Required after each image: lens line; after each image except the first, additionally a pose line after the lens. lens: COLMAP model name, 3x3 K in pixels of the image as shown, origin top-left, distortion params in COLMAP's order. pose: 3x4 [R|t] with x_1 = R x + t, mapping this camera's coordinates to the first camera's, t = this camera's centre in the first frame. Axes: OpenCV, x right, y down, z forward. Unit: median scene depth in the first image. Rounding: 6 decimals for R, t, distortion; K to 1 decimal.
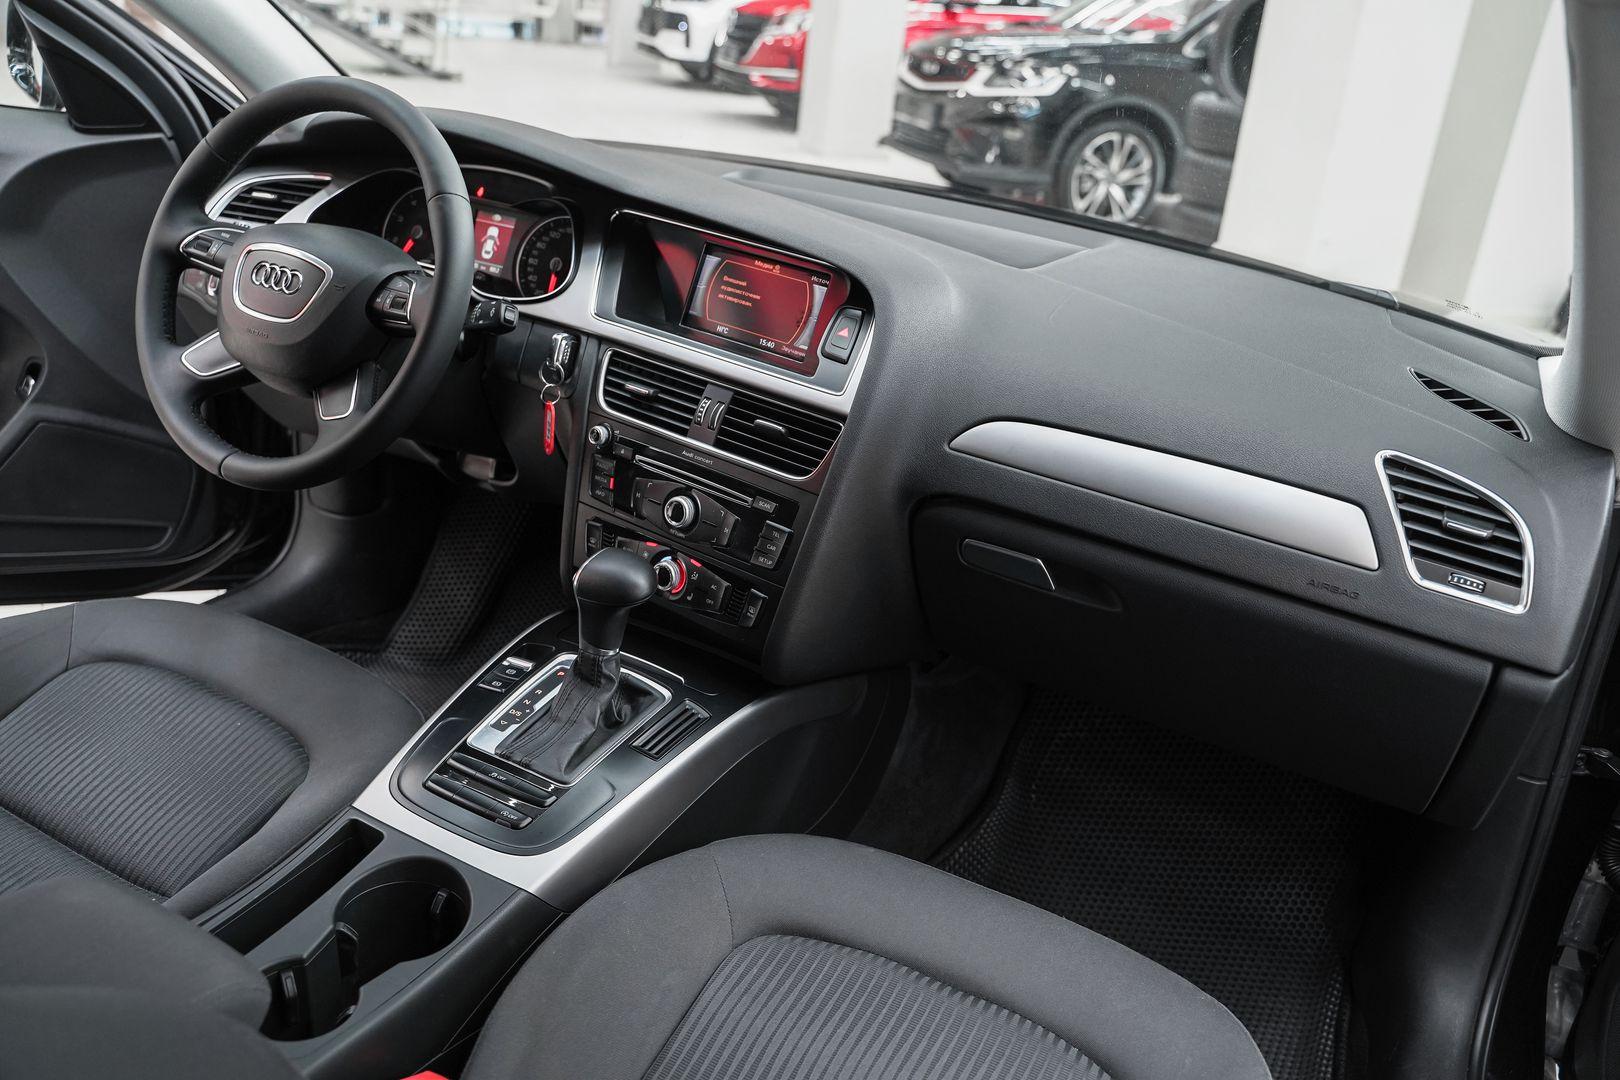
lens RADIAL K [[1305.9, 0, 810.0], [0, 1305.9, 540.0], [0, 0, 1]] dist [-0.119356, 0.092327]
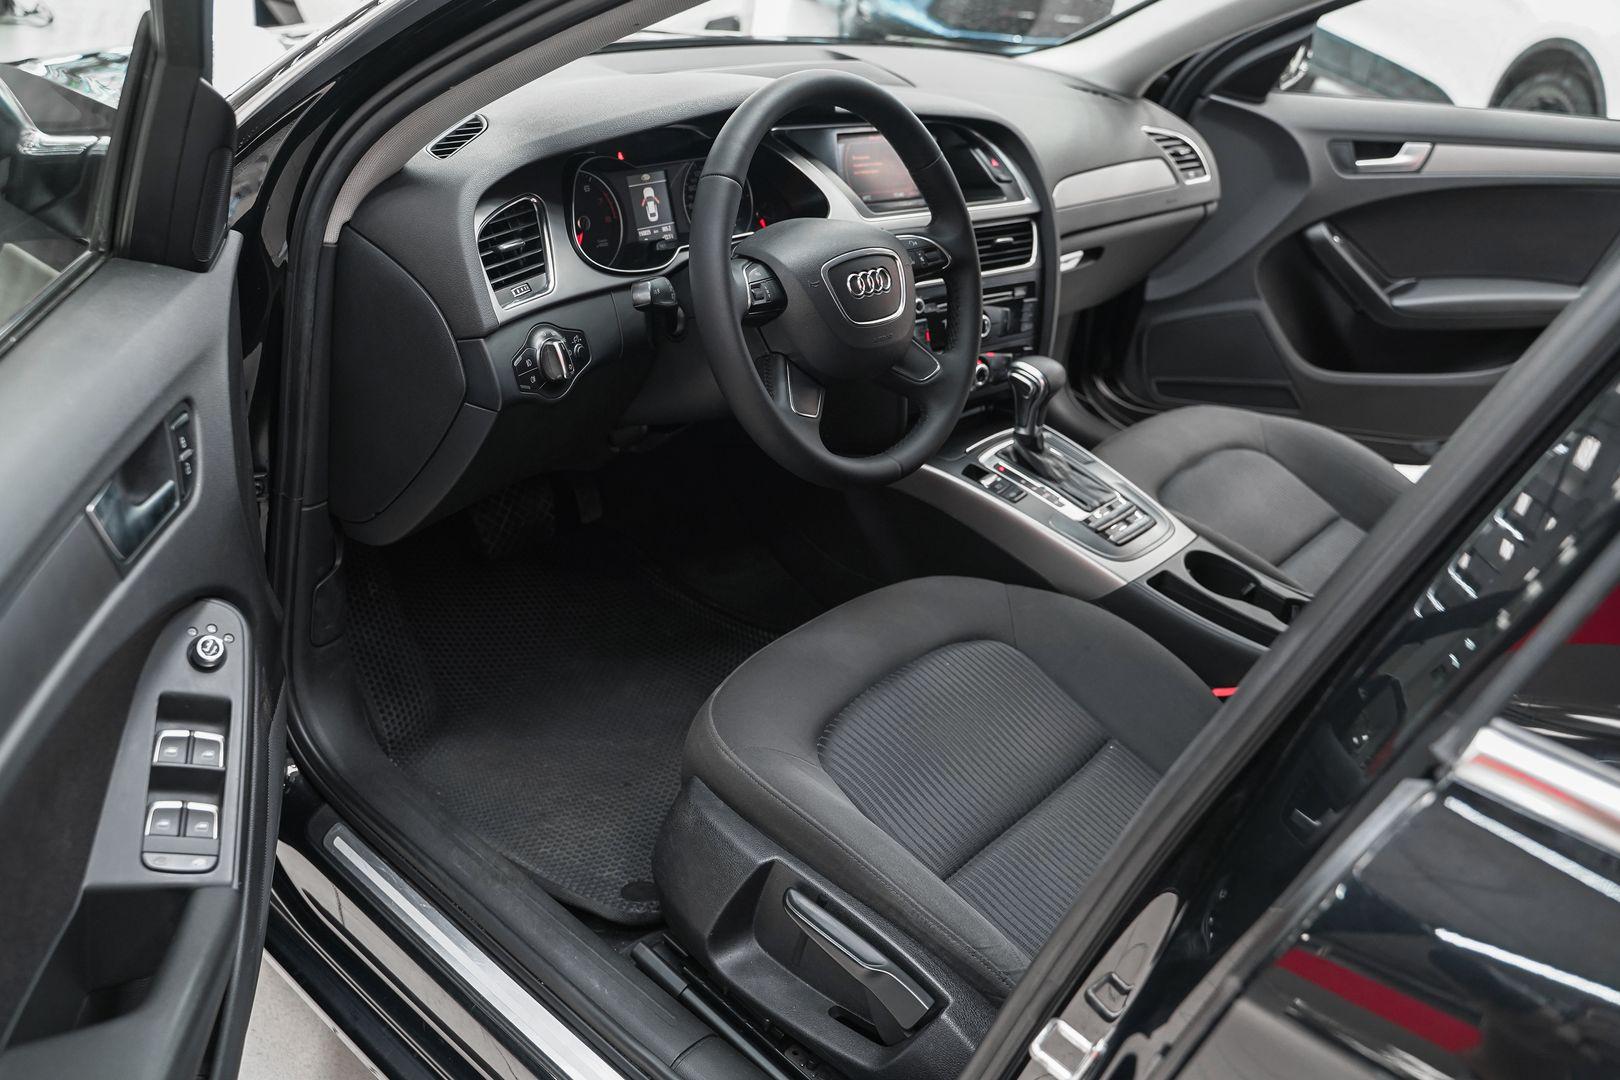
lens RADIAL K [[1338.7, 0, 810.0], [0, 1338.7, 540.0], [0, 0, 1]] dist [-0.123150, 0.103663]
pose [[0.236879, -0.540813, 0.807099, -1.322737], [0.301409, 0.830661, 0.468139, -0.516428], [-0.923602, 0.132375, 0.359772, 0.654378]]
